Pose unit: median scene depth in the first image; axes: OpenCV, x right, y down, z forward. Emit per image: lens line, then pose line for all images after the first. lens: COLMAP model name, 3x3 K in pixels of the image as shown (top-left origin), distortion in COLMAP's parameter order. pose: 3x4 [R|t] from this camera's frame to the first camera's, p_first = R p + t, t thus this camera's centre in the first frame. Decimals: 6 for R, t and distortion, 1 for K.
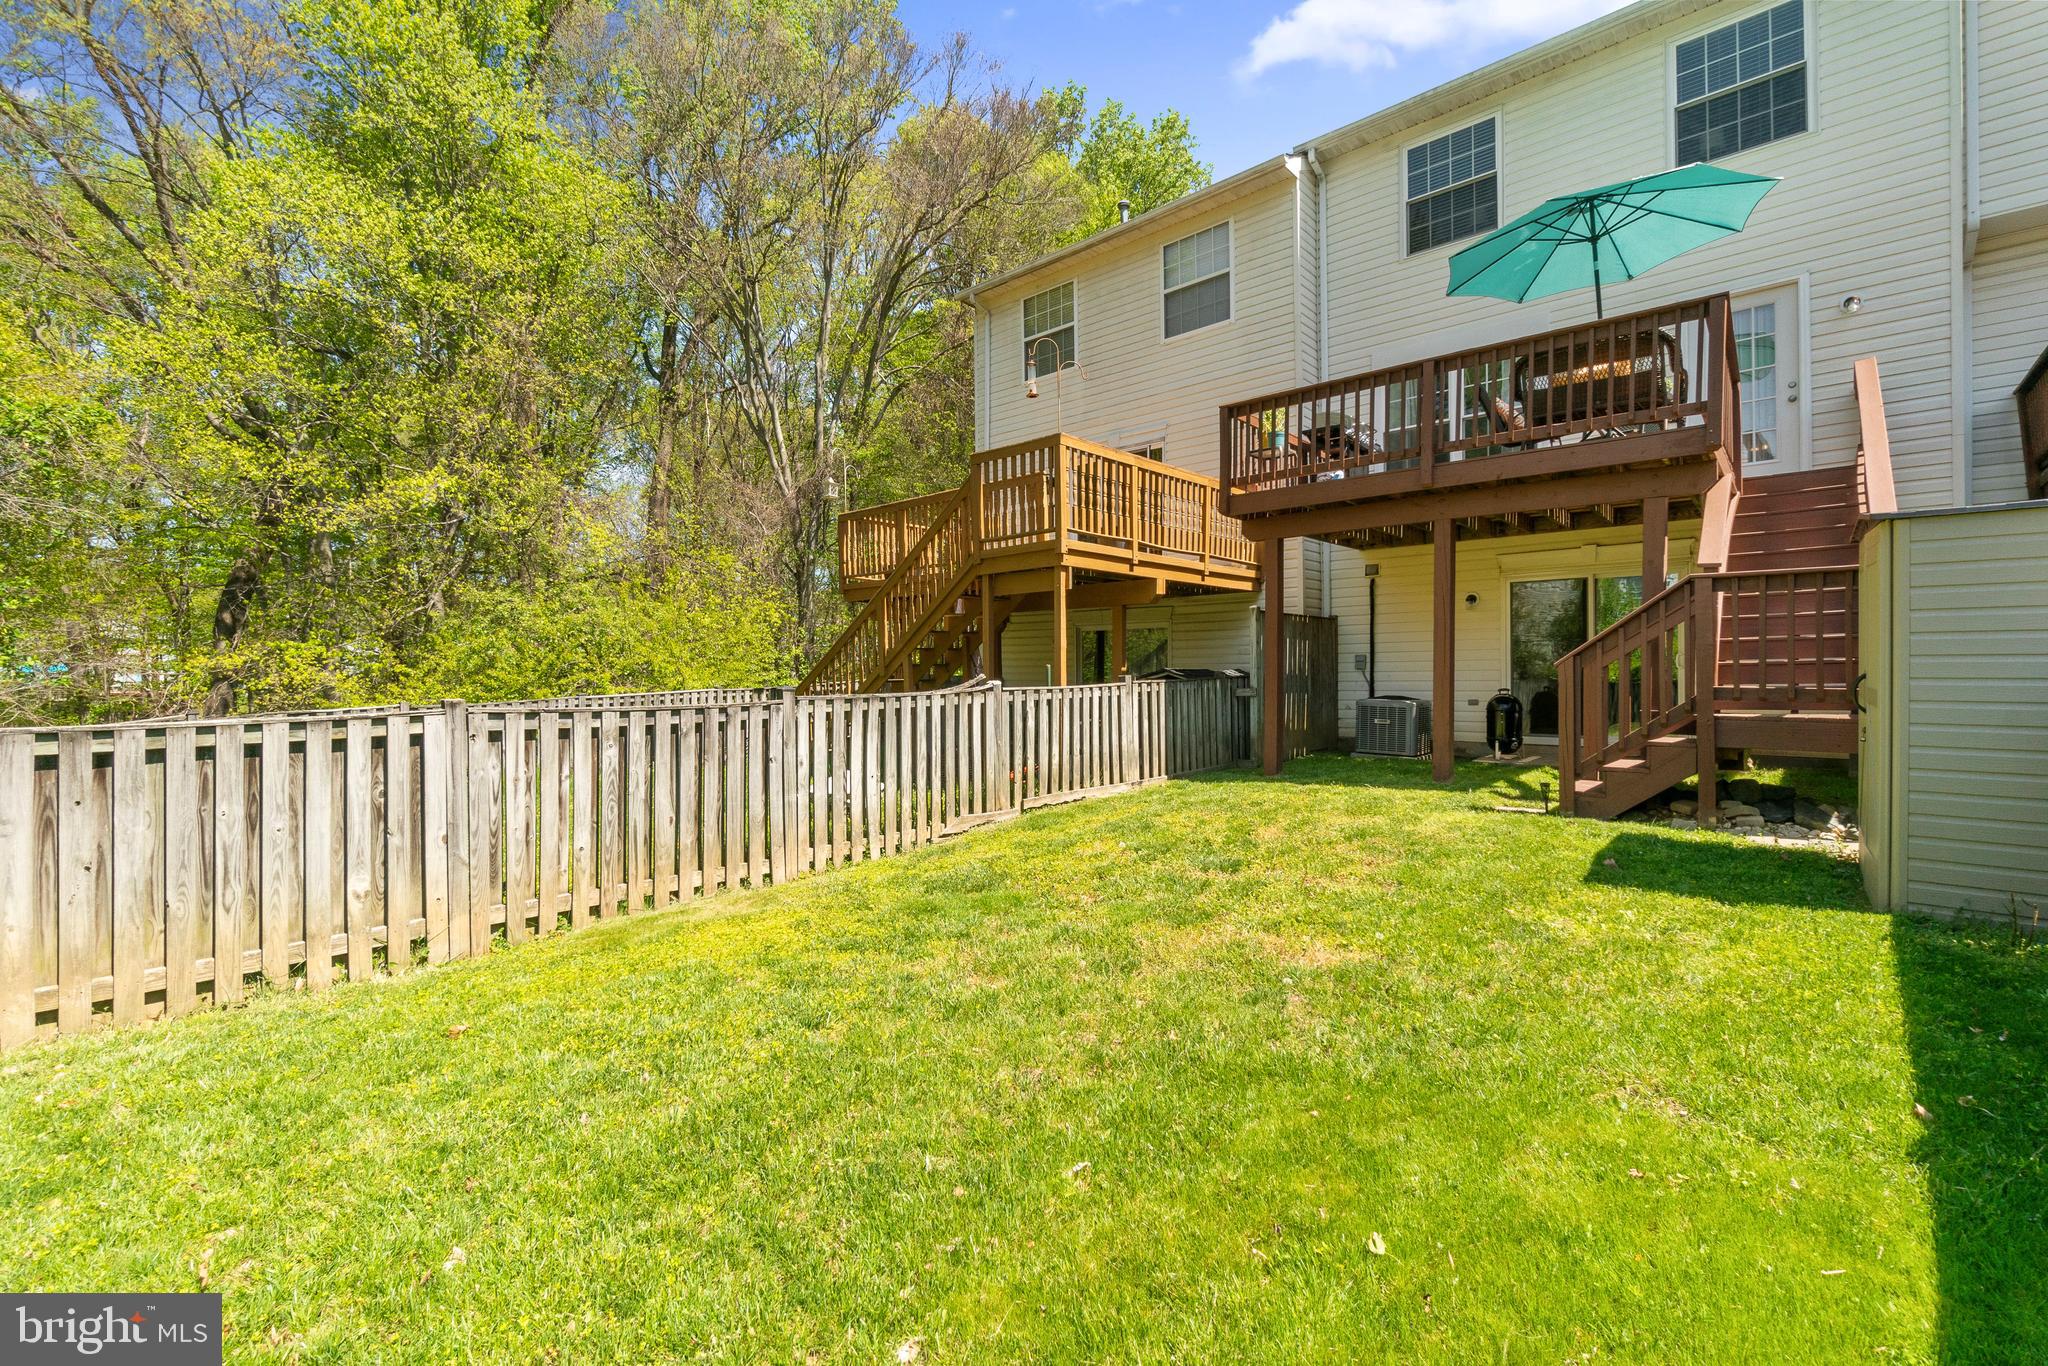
lens RADIAL K [[888.7, 0, 1017.4], [0, 888.7, 678.7], [0, 0, 1]] dist [-0.004771, 0.001033]
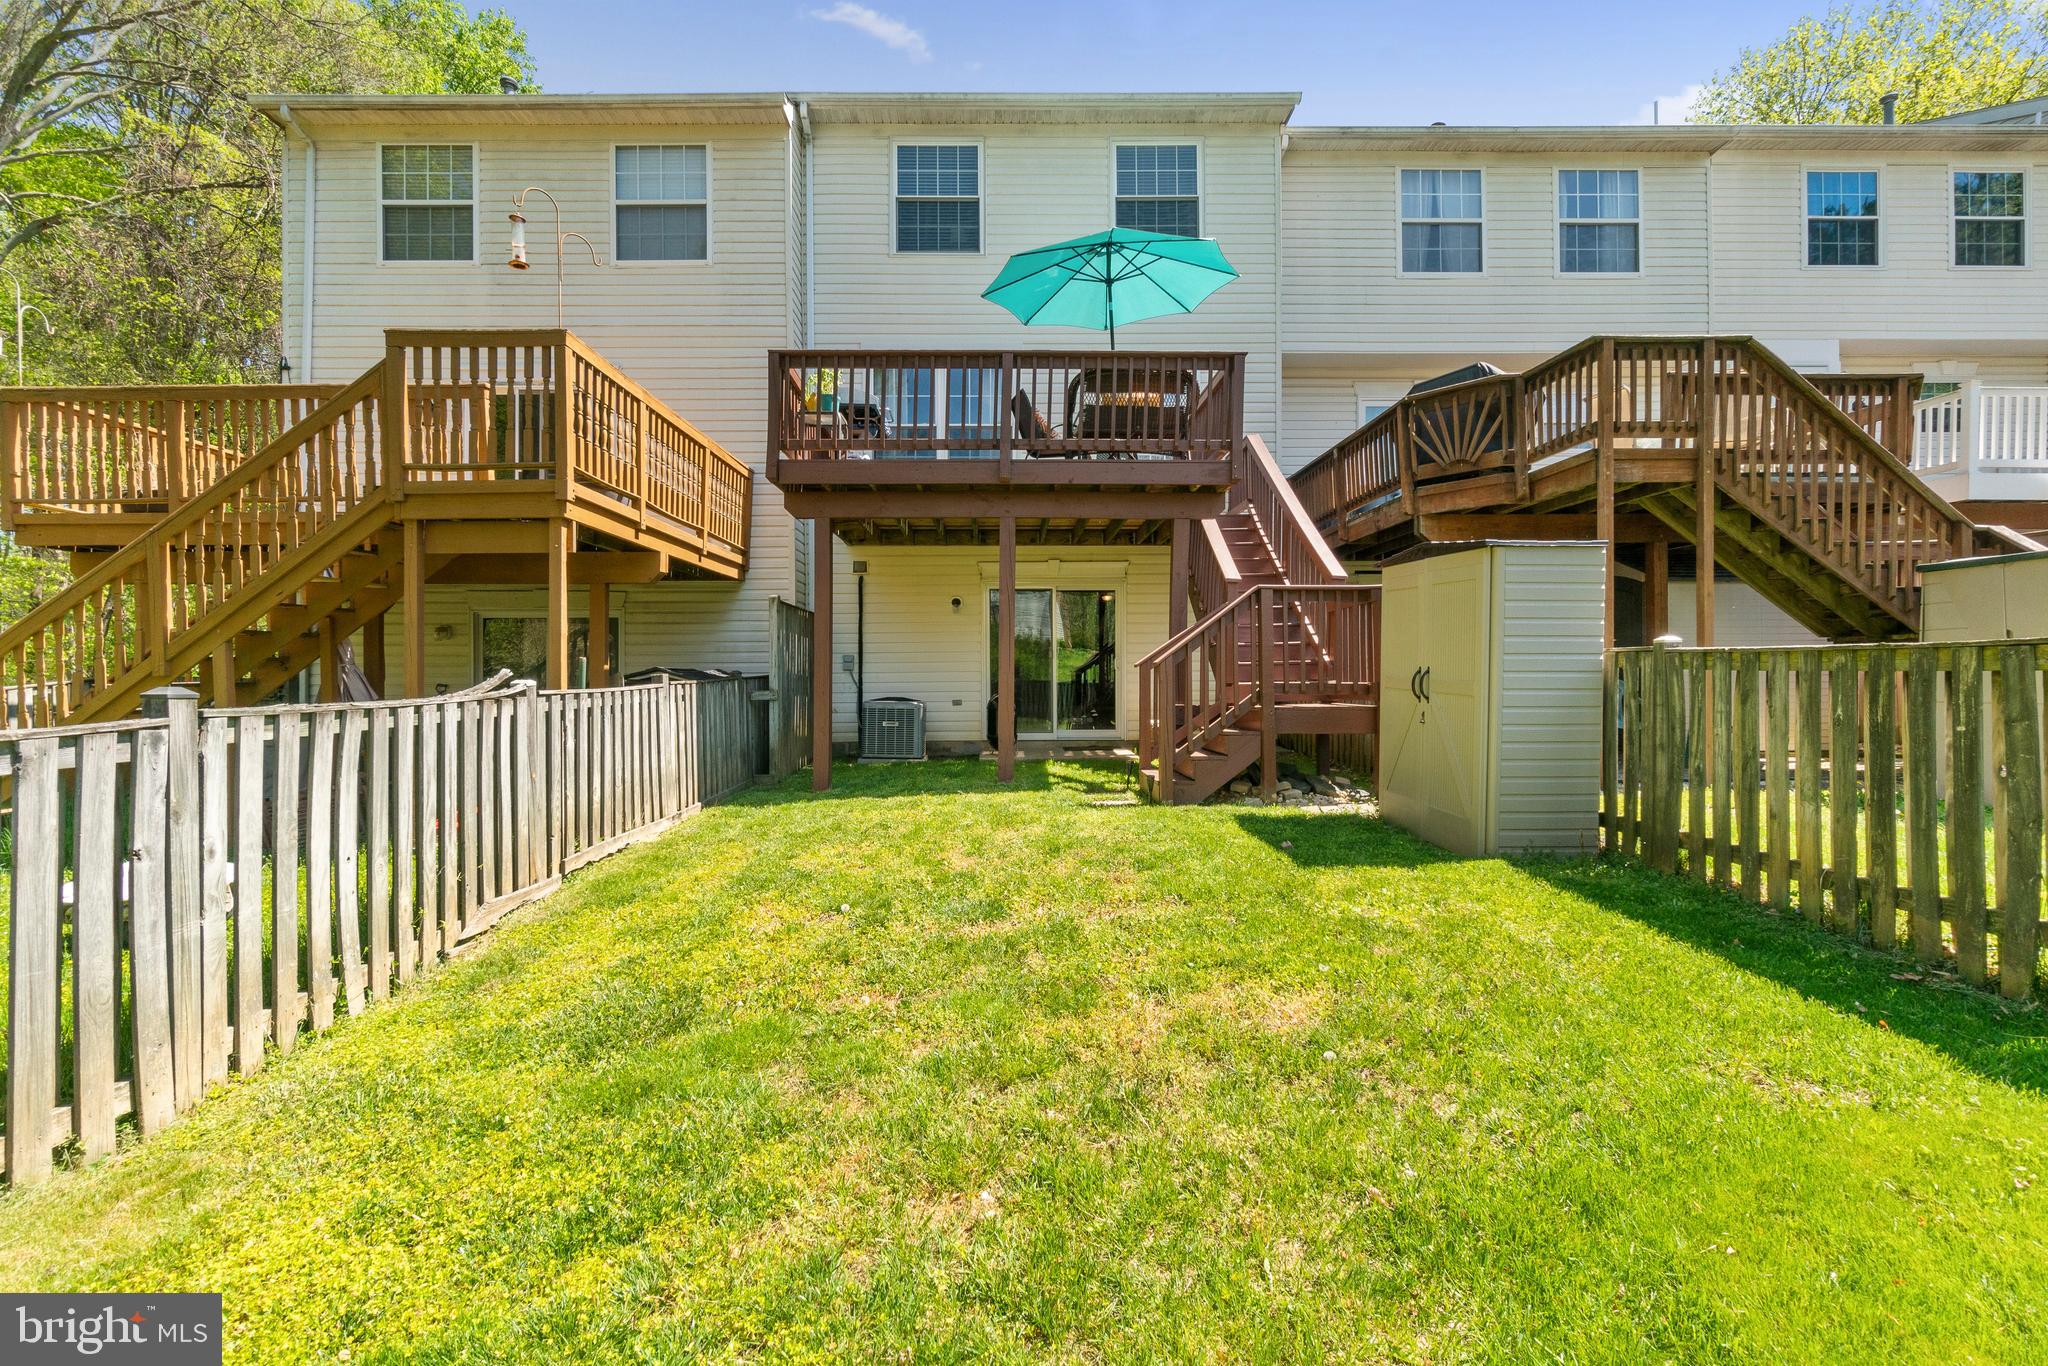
lens RADIAL K [[888.7, 0, 1022.6], [0, 888.7, 672.9], [0, 0, 1]] dist [-0.004771, 0.001033]
pose [[0.731536, 0.004193, 0.681790, -0.168264], [0.005027, 0.999921, -0.011542, 0.005381], [-0.681784, 0.011871, 0.731457, 0.245106]]
